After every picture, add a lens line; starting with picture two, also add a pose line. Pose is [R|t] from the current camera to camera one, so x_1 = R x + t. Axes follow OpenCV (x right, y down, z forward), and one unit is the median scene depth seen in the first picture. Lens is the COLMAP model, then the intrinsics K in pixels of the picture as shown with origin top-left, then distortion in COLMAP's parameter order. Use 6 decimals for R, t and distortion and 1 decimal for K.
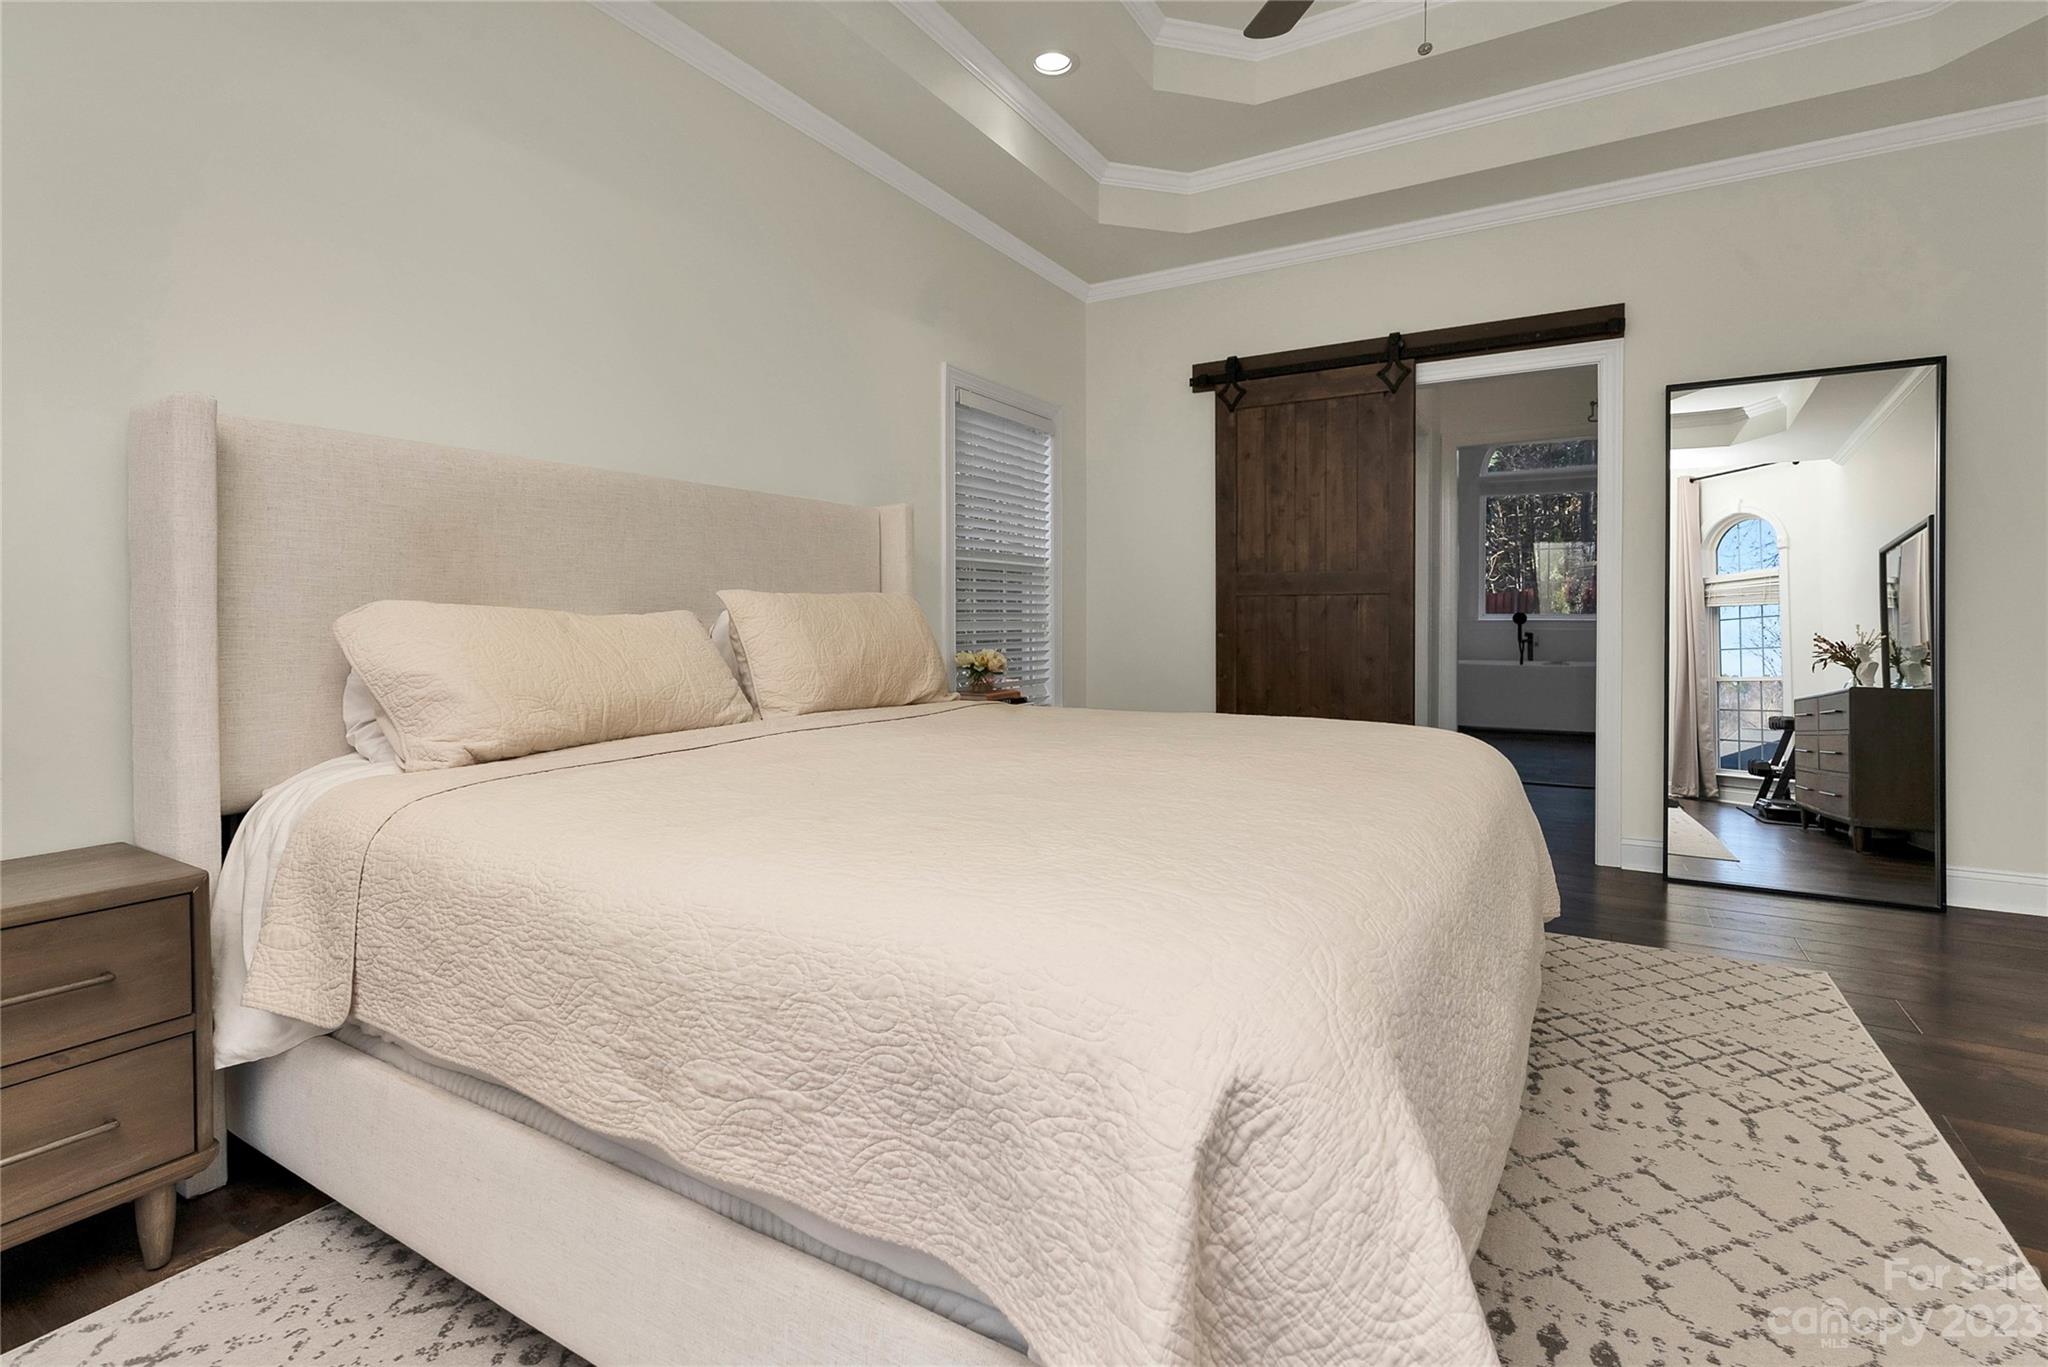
lens RADIAL K [[940.9, 0, 1029.0], [0, 940.9, 665.7], [0, 0, 1]] dist [-0.001081, 0.000248]
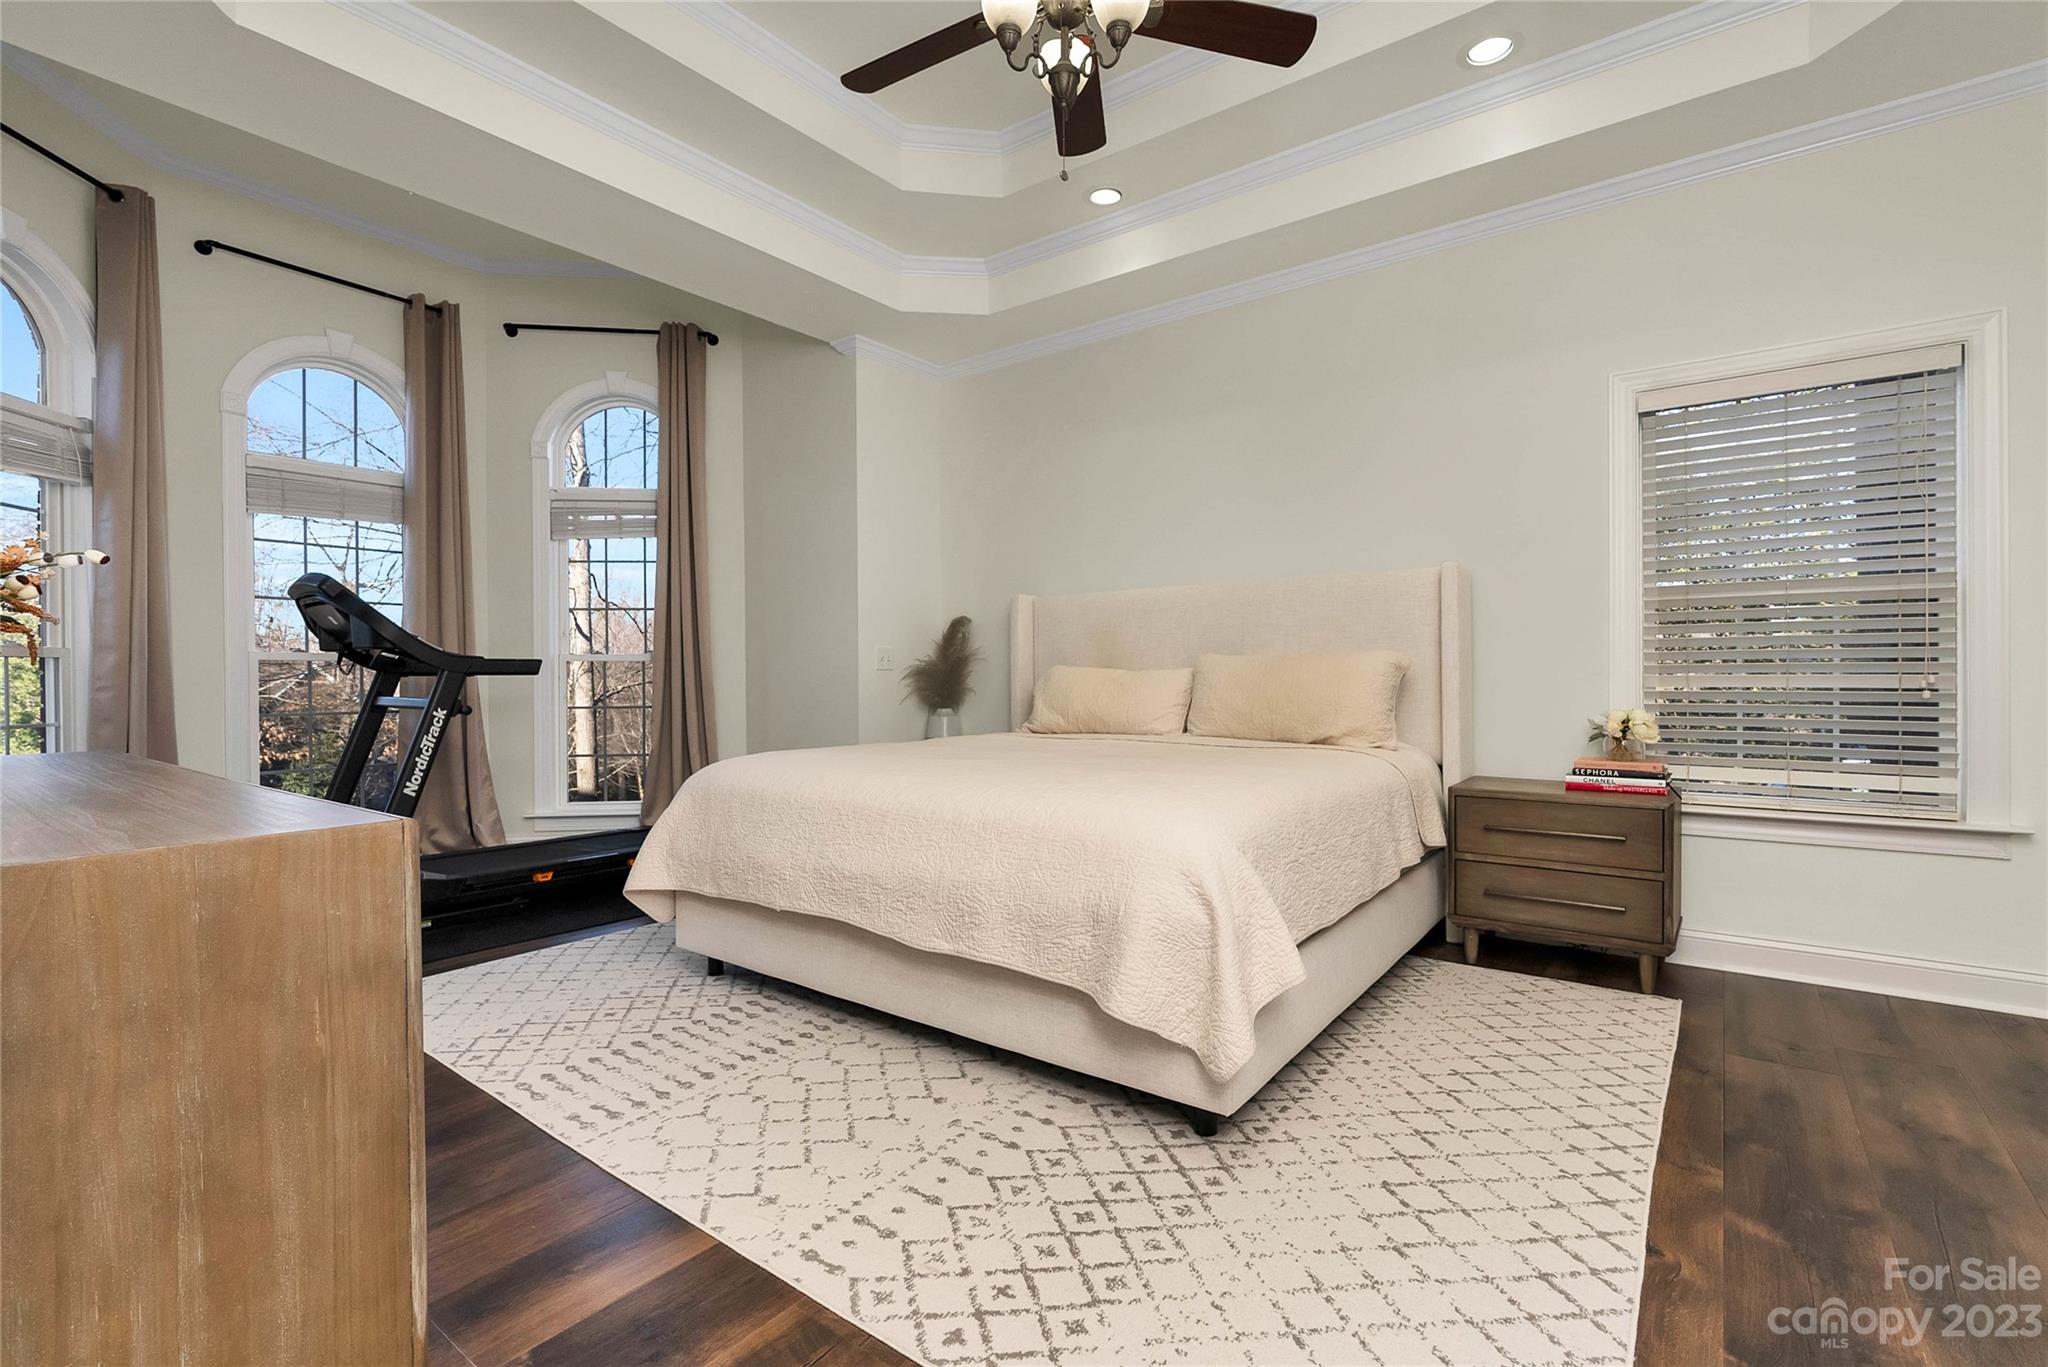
lens RADIAL K [[919.7, 0, 1028.0], [0, 919.7, 671.8], [0, 0, 1]] dist [-0.008863, 0.000243]
pose [[-0.110718, 0.004272, -0.993843, 1.515691], [-0.042348, 0.999062, 0.009012, -0.061110], [0.992949, 0.043085, -0.110434, 1.056786]]
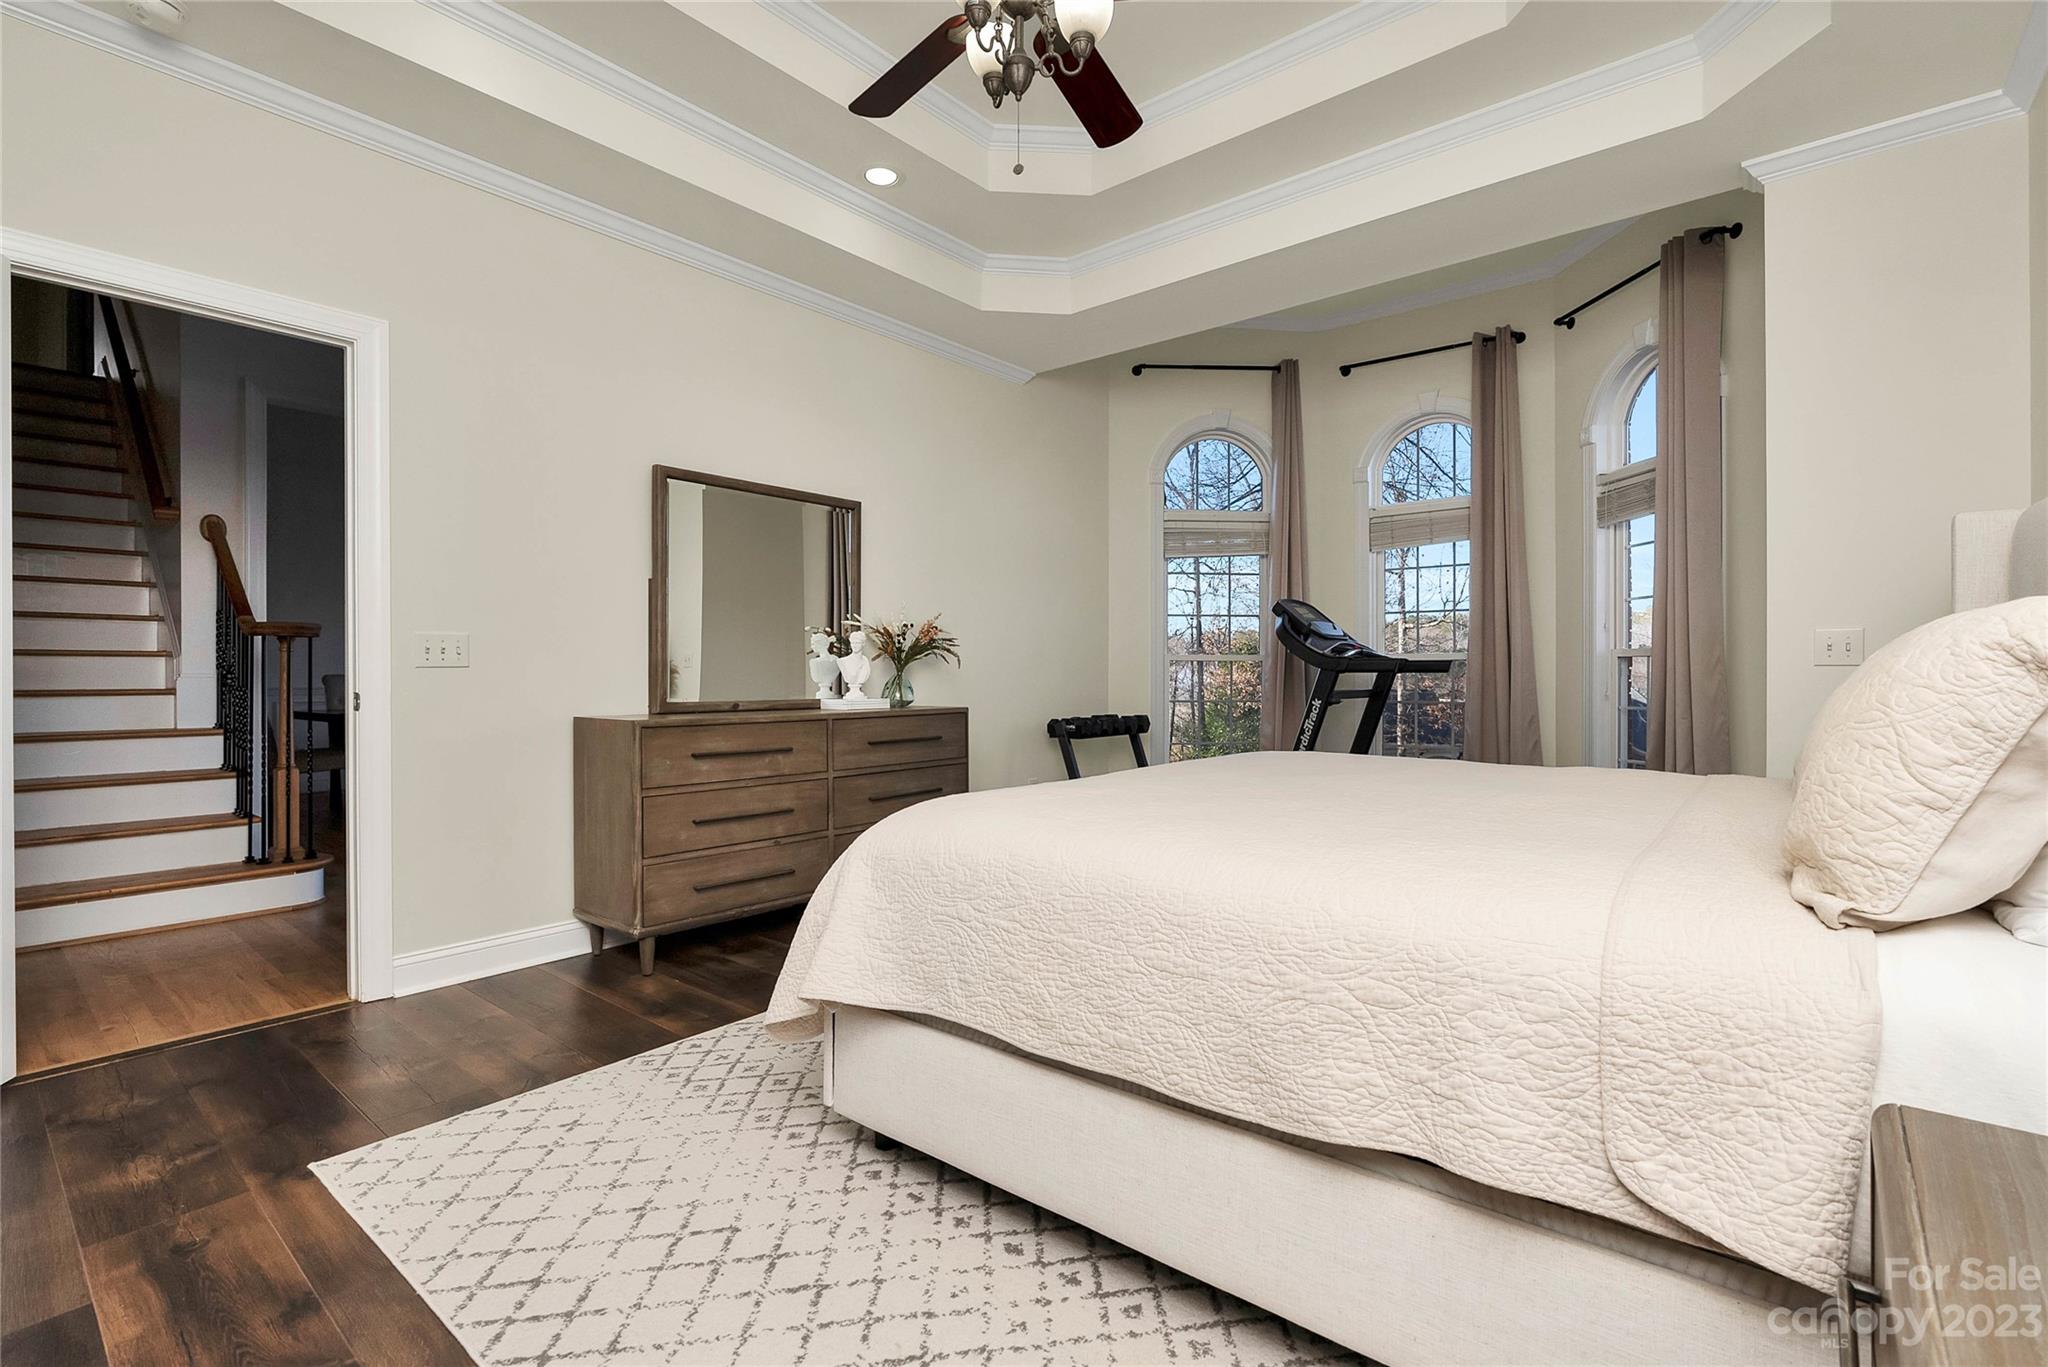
lens RADIAL K [[919.7, 0, 1028.0], [0, 919.7, 671.8], [0, 0, 1]] dist [-0.008863, 0.000243]
pose [[-0.988136, 0.006937, 0.153422, 0.238521], [0.013927, 0.998911, 0.044531, -0.102293], [-0.152946, 0.046140, -0.987157, 2.047286]]
